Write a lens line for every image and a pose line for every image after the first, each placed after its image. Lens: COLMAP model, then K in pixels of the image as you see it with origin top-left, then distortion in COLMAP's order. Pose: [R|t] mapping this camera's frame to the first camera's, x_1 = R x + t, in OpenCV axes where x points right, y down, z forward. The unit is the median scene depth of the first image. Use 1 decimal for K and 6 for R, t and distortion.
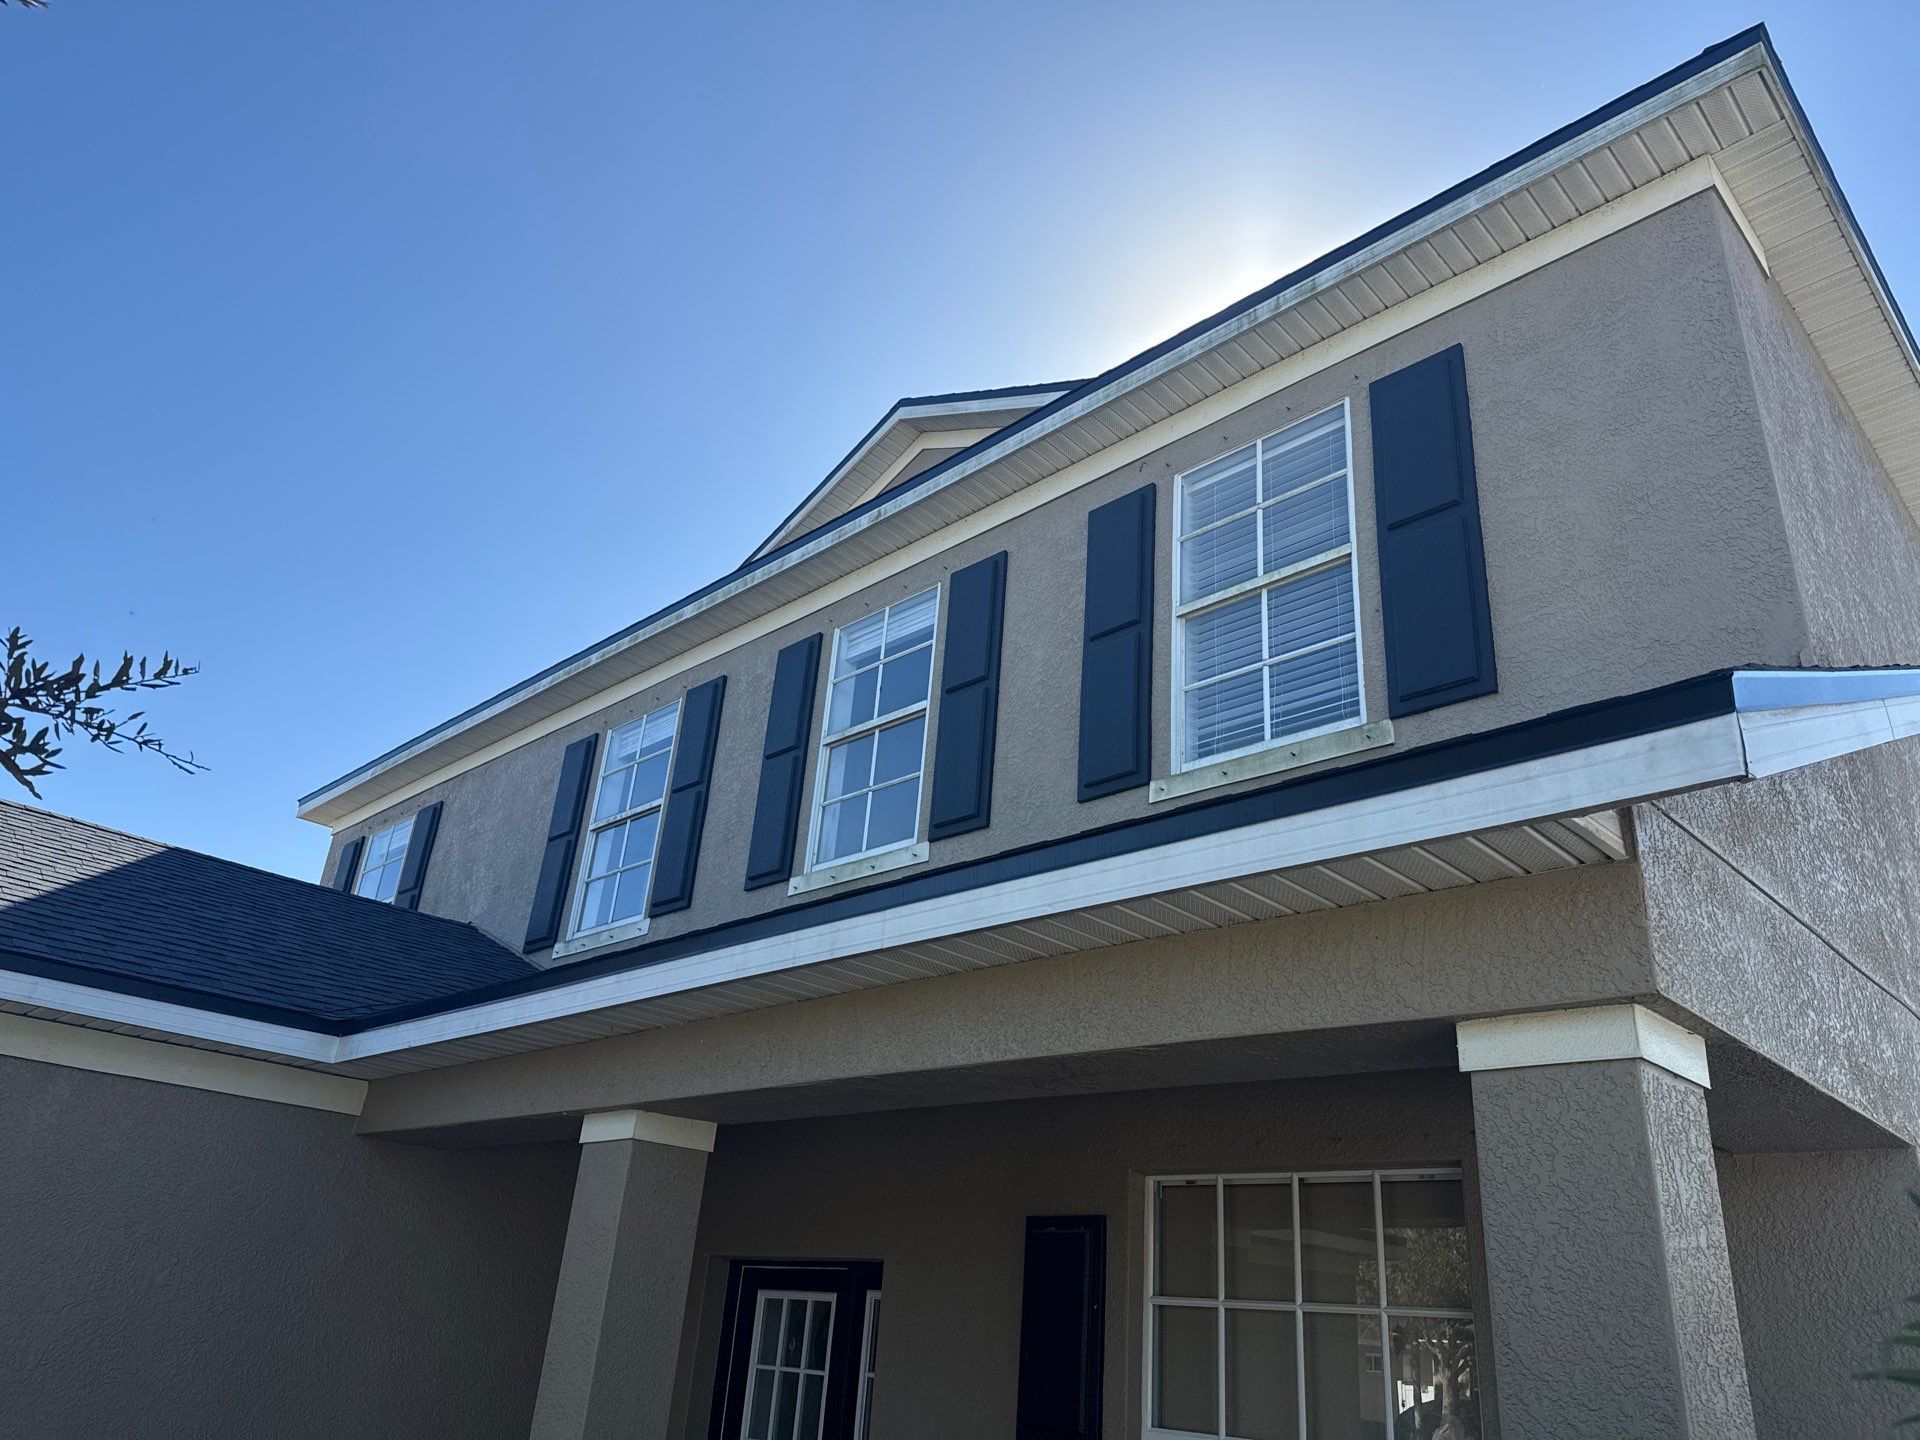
lens RADIAL K [[1352.7, 0, 958.3], [0, 1352.7, 732.8], [0, 0, 1]] dist [0.040473, -0.057192]
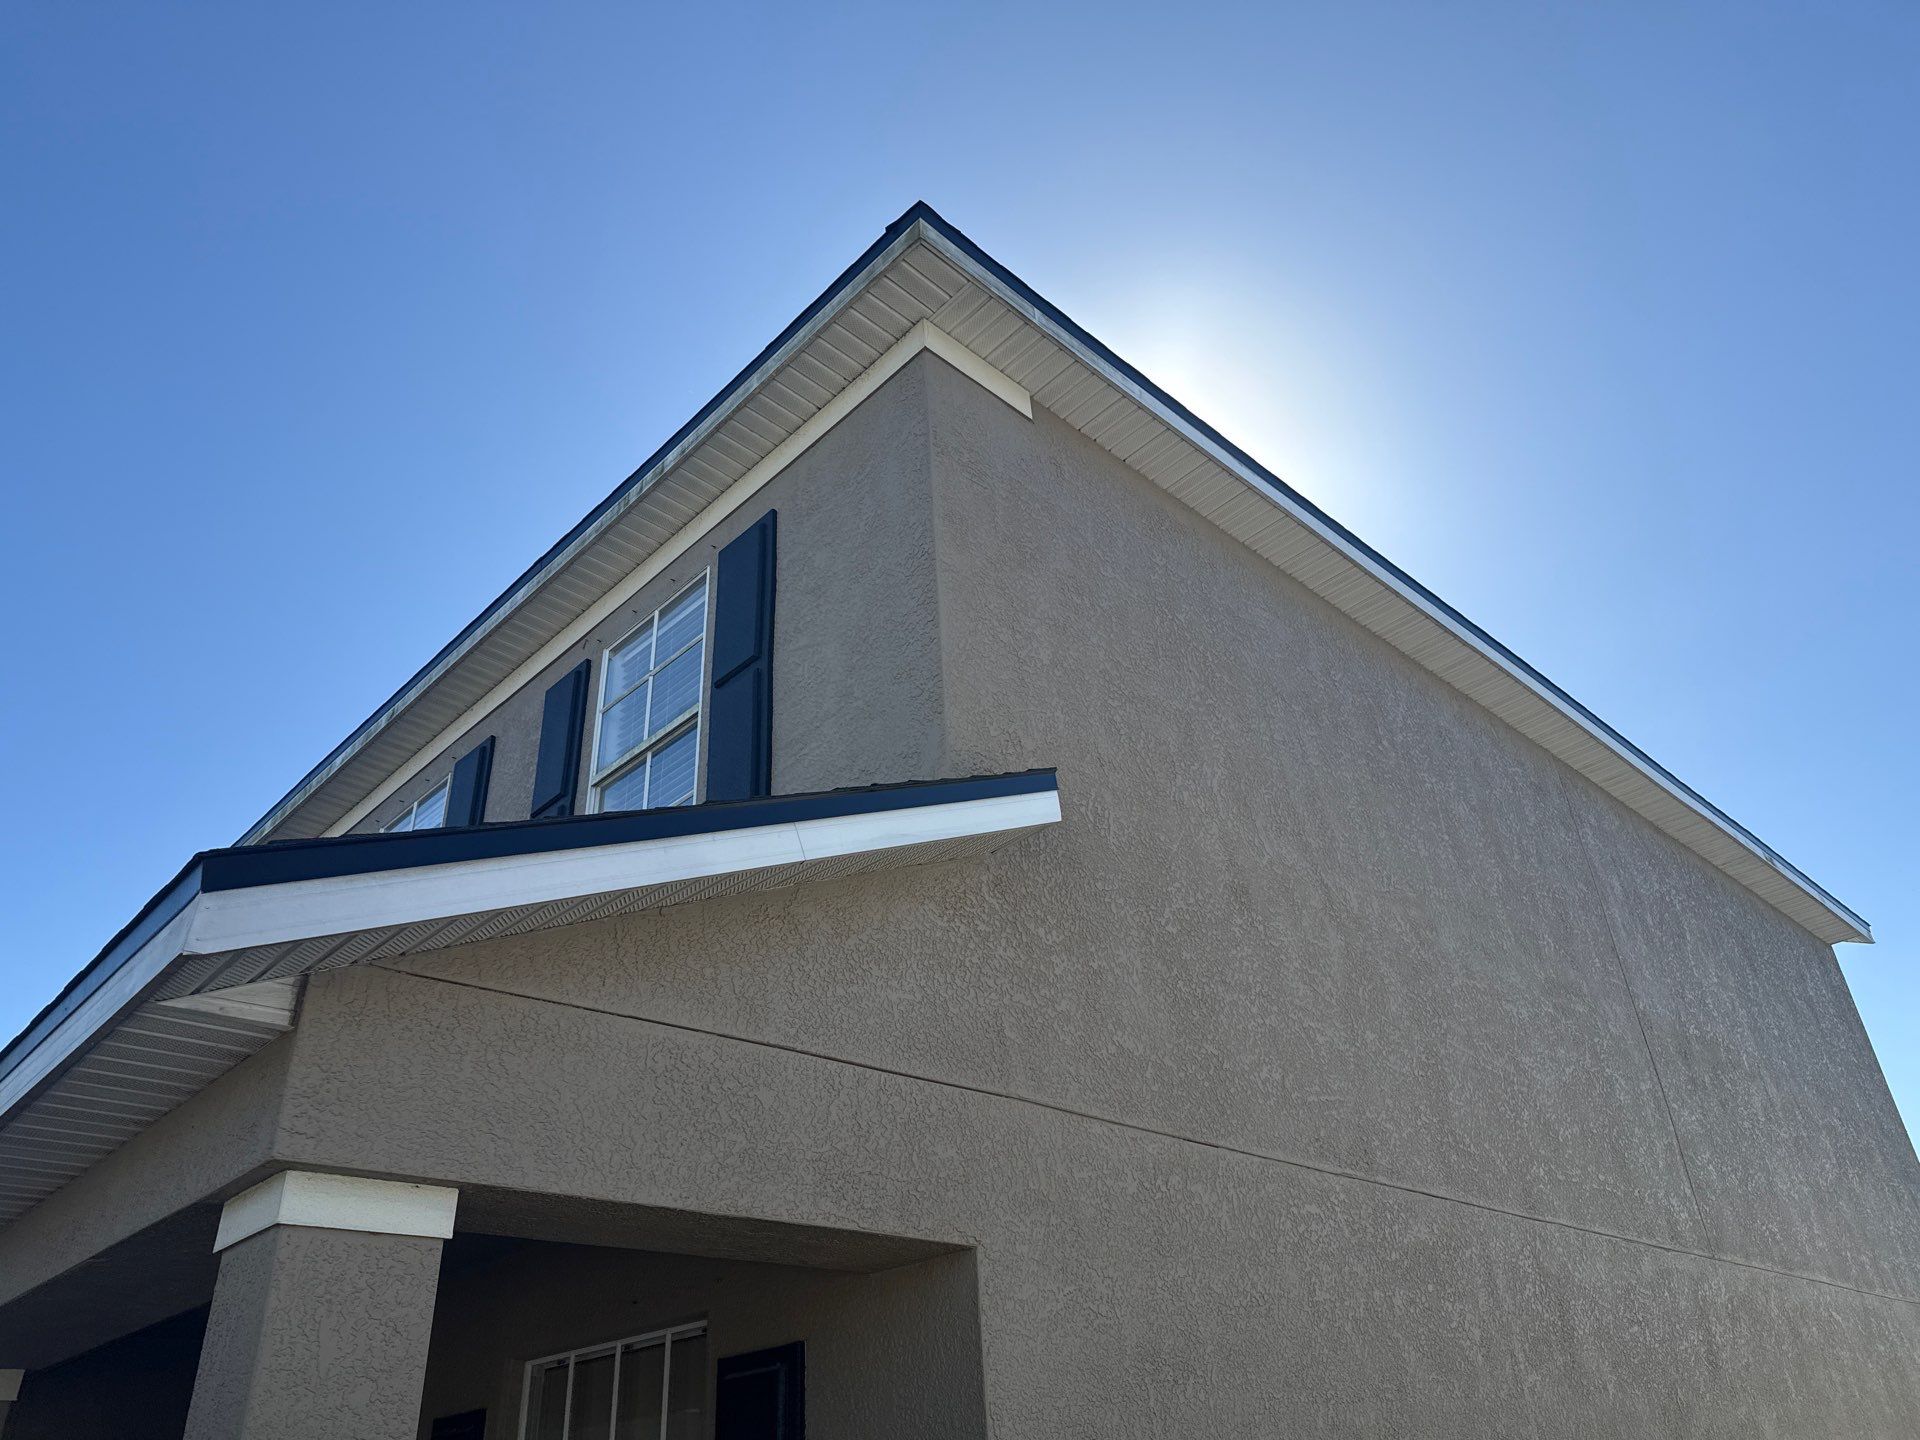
lens RADIAL K [[1336.1, 0, 961.0], [0, 1336.1, 721.7], [0, 0, 1]] dist [0.141443, -0.206709]
pose [[0.992276, -0.118360, 0.037128, 0.387402], [0.121855, 0.986073, -0.113191, 0.015951], [-0.023214, 0.116841, 0.992879, -0.034123]]
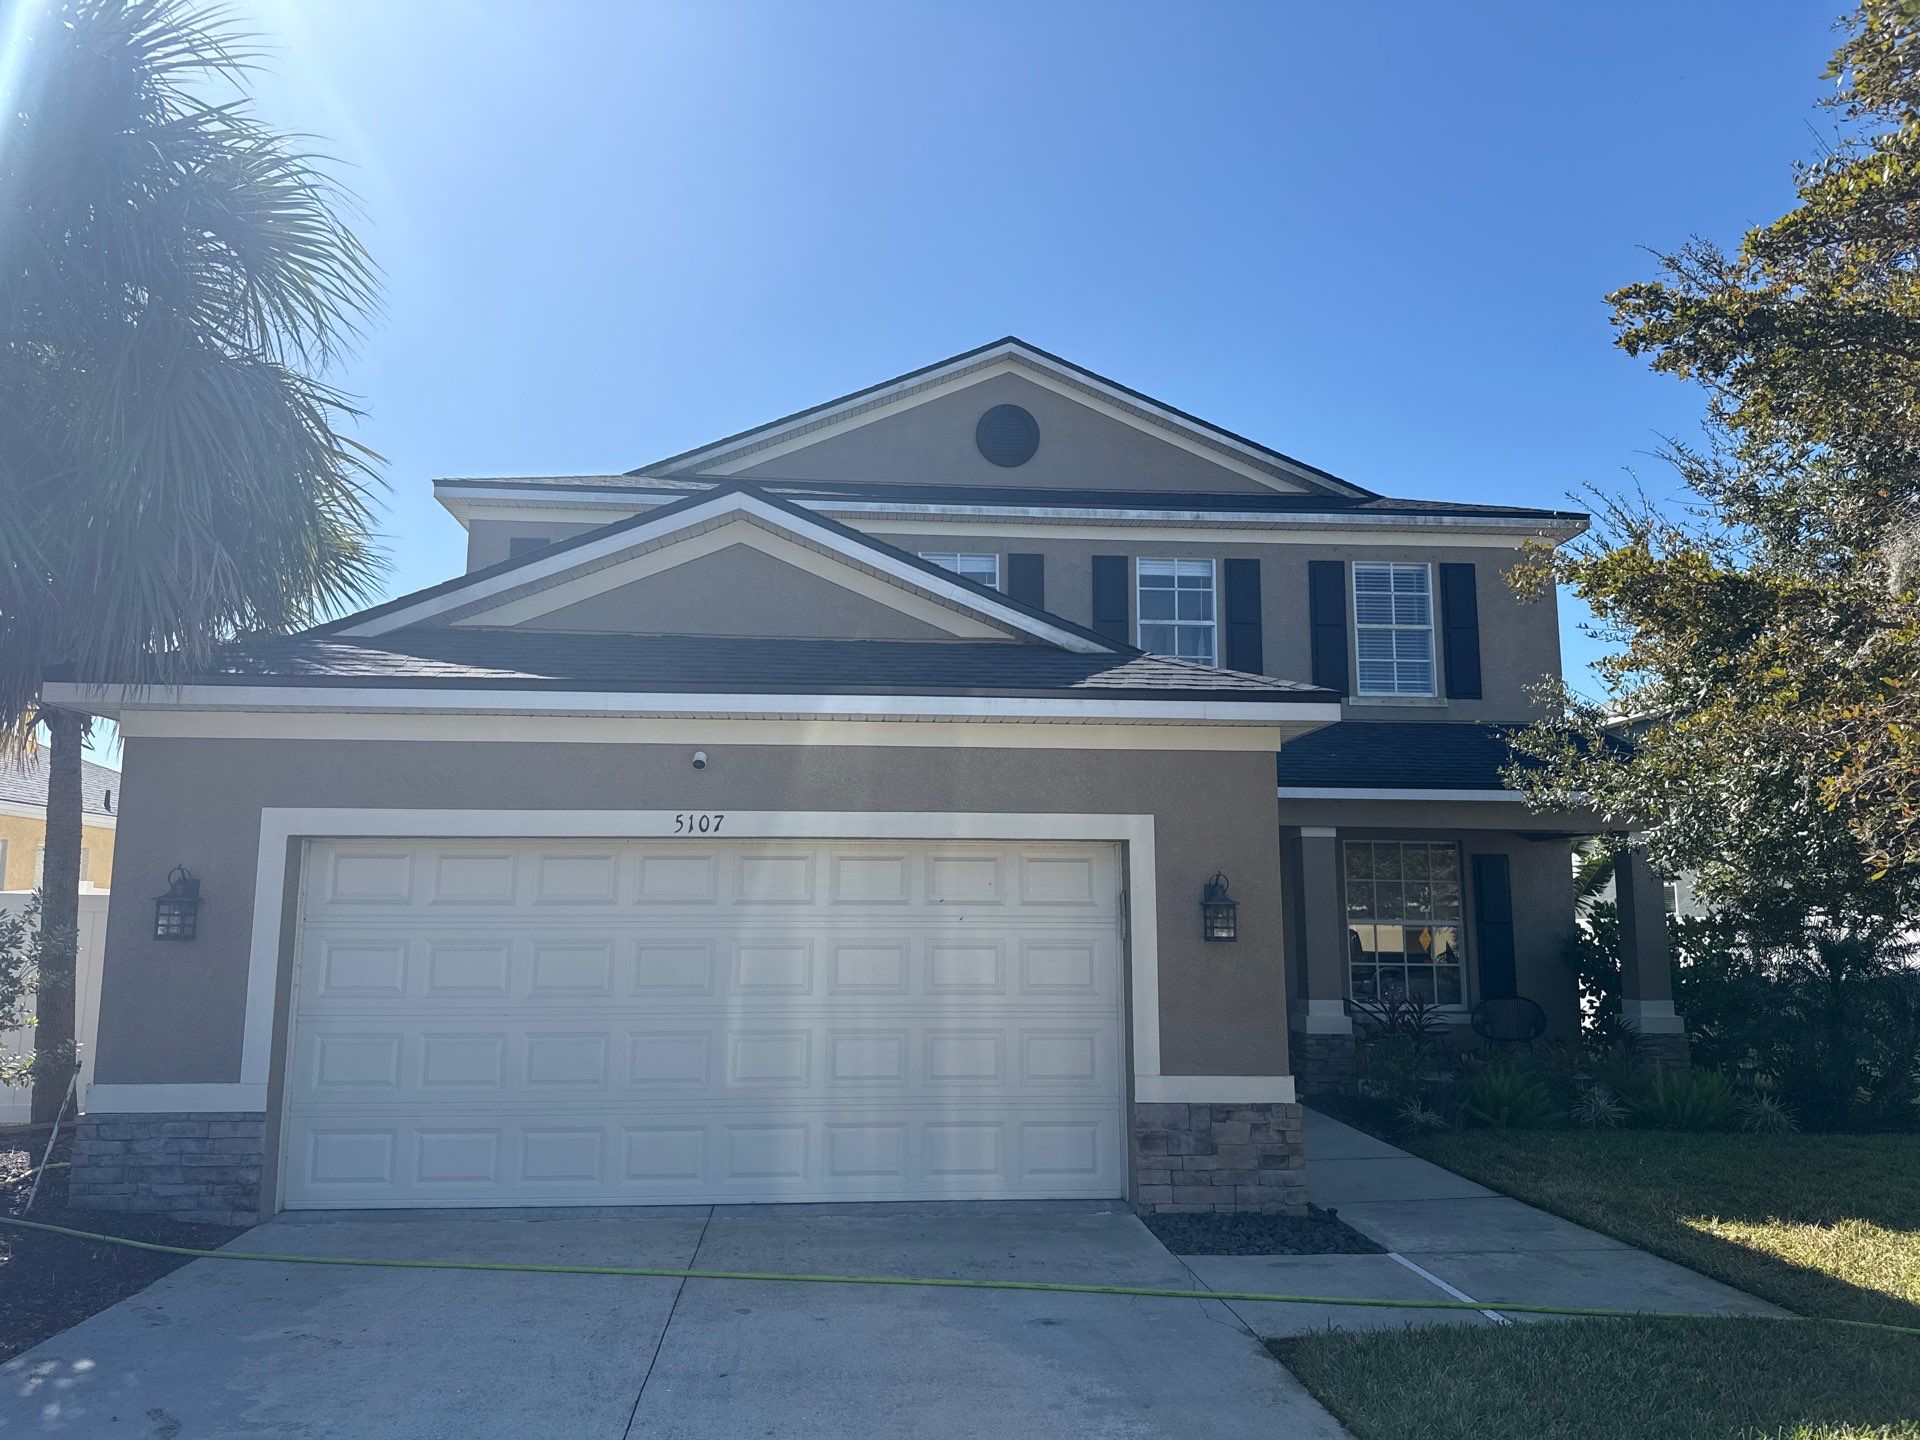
lens RADIAL K [[1357.3, 0, 959.5], [0, 1357.3, 724.8], [0, 0, 1]] dist [0.064366, -0.099833]
pose [[0.667420, 0.036474, 0.743788, -2.094764], [-0.269428, 0.942963, 0.195524, -0.201519], [-0.694233, -0.330894, 0.639179, -0.163343]]
